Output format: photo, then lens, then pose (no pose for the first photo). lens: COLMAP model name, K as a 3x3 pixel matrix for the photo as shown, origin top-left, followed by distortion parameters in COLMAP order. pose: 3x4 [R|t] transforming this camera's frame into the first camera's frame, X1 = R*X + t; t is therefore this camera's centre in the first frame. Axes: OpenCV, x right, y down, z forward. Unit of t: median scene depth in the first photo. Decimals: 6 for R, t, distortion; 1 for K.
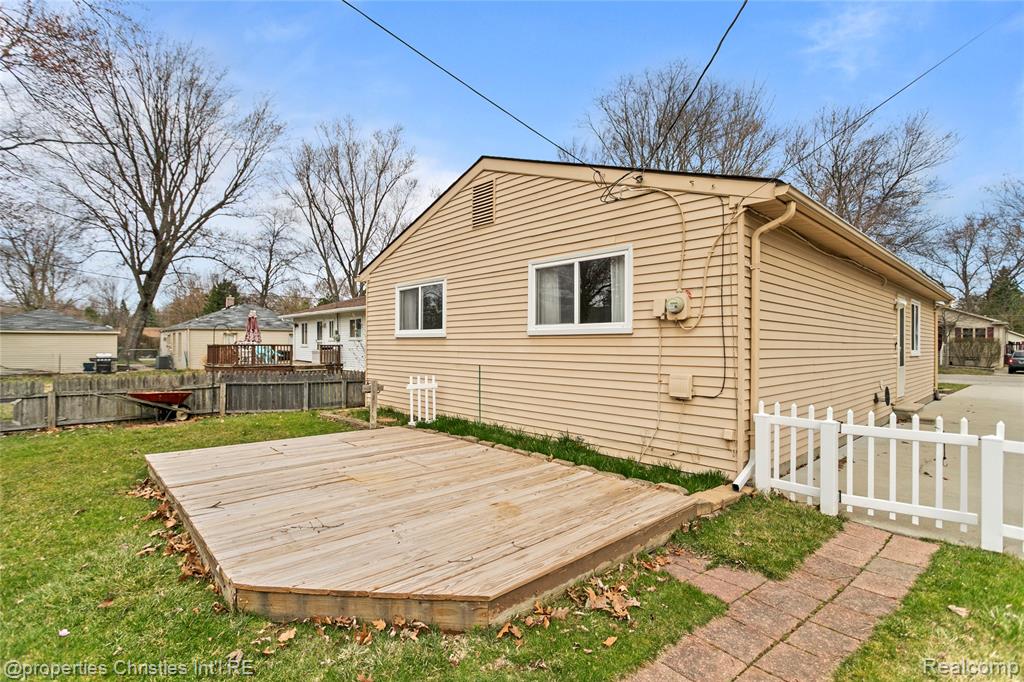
lens RADIAL K [[490.3, 0, 502.4], [0, 490.3, 337.7], [0, 0, 1]] dist [-0.019778, 0.007013]
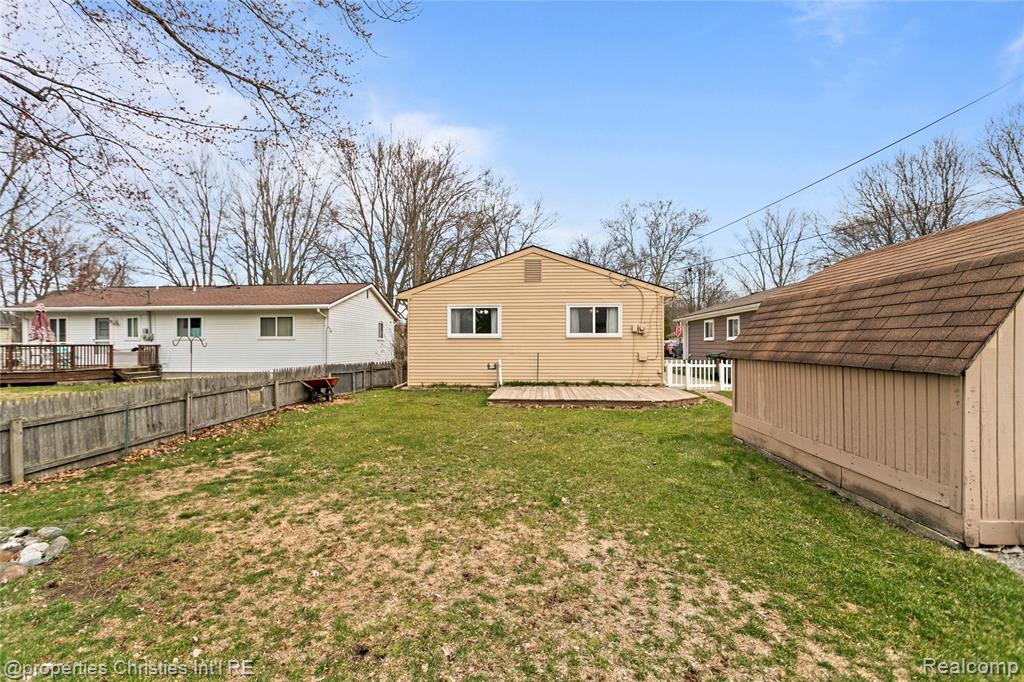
lens RADIAL K [[490.3, 0, 501.8], [0, 490.3, 340.0], [0, 0, 1]] dist [-0.019778, 0.007013]
pose [[0.728681, 0.000111, 0.684853, -0.490172], [-0.004195, 0.999982, 0.004302, -0.000876], [-0.684840, -0.006007, 0.728669, -0.114337]]
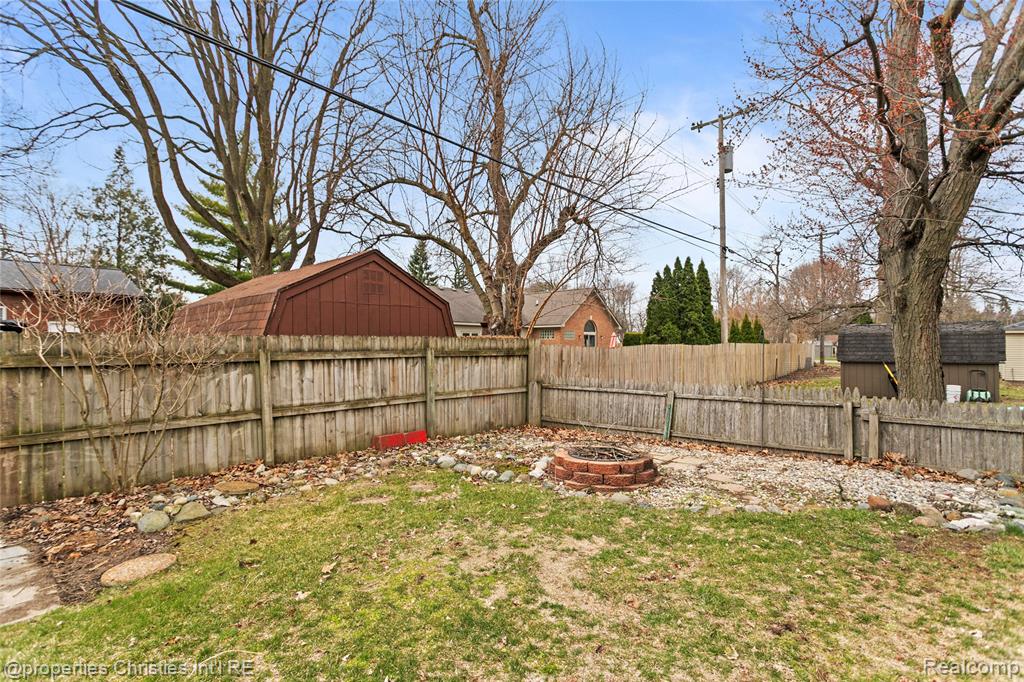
lens RADIAL K [[490.3, 0, 504.1], [0, 490.3, 345.3], [0, 0, 1]] dist [-0.019778, 0.007013]
pose [[0.129907, -0.000946, -0.991526, -0.340375], [0.012950, 0.999916, 0.000742, -0.002859], [0.991442, -0.012937, 0.129909, -0.101740]]
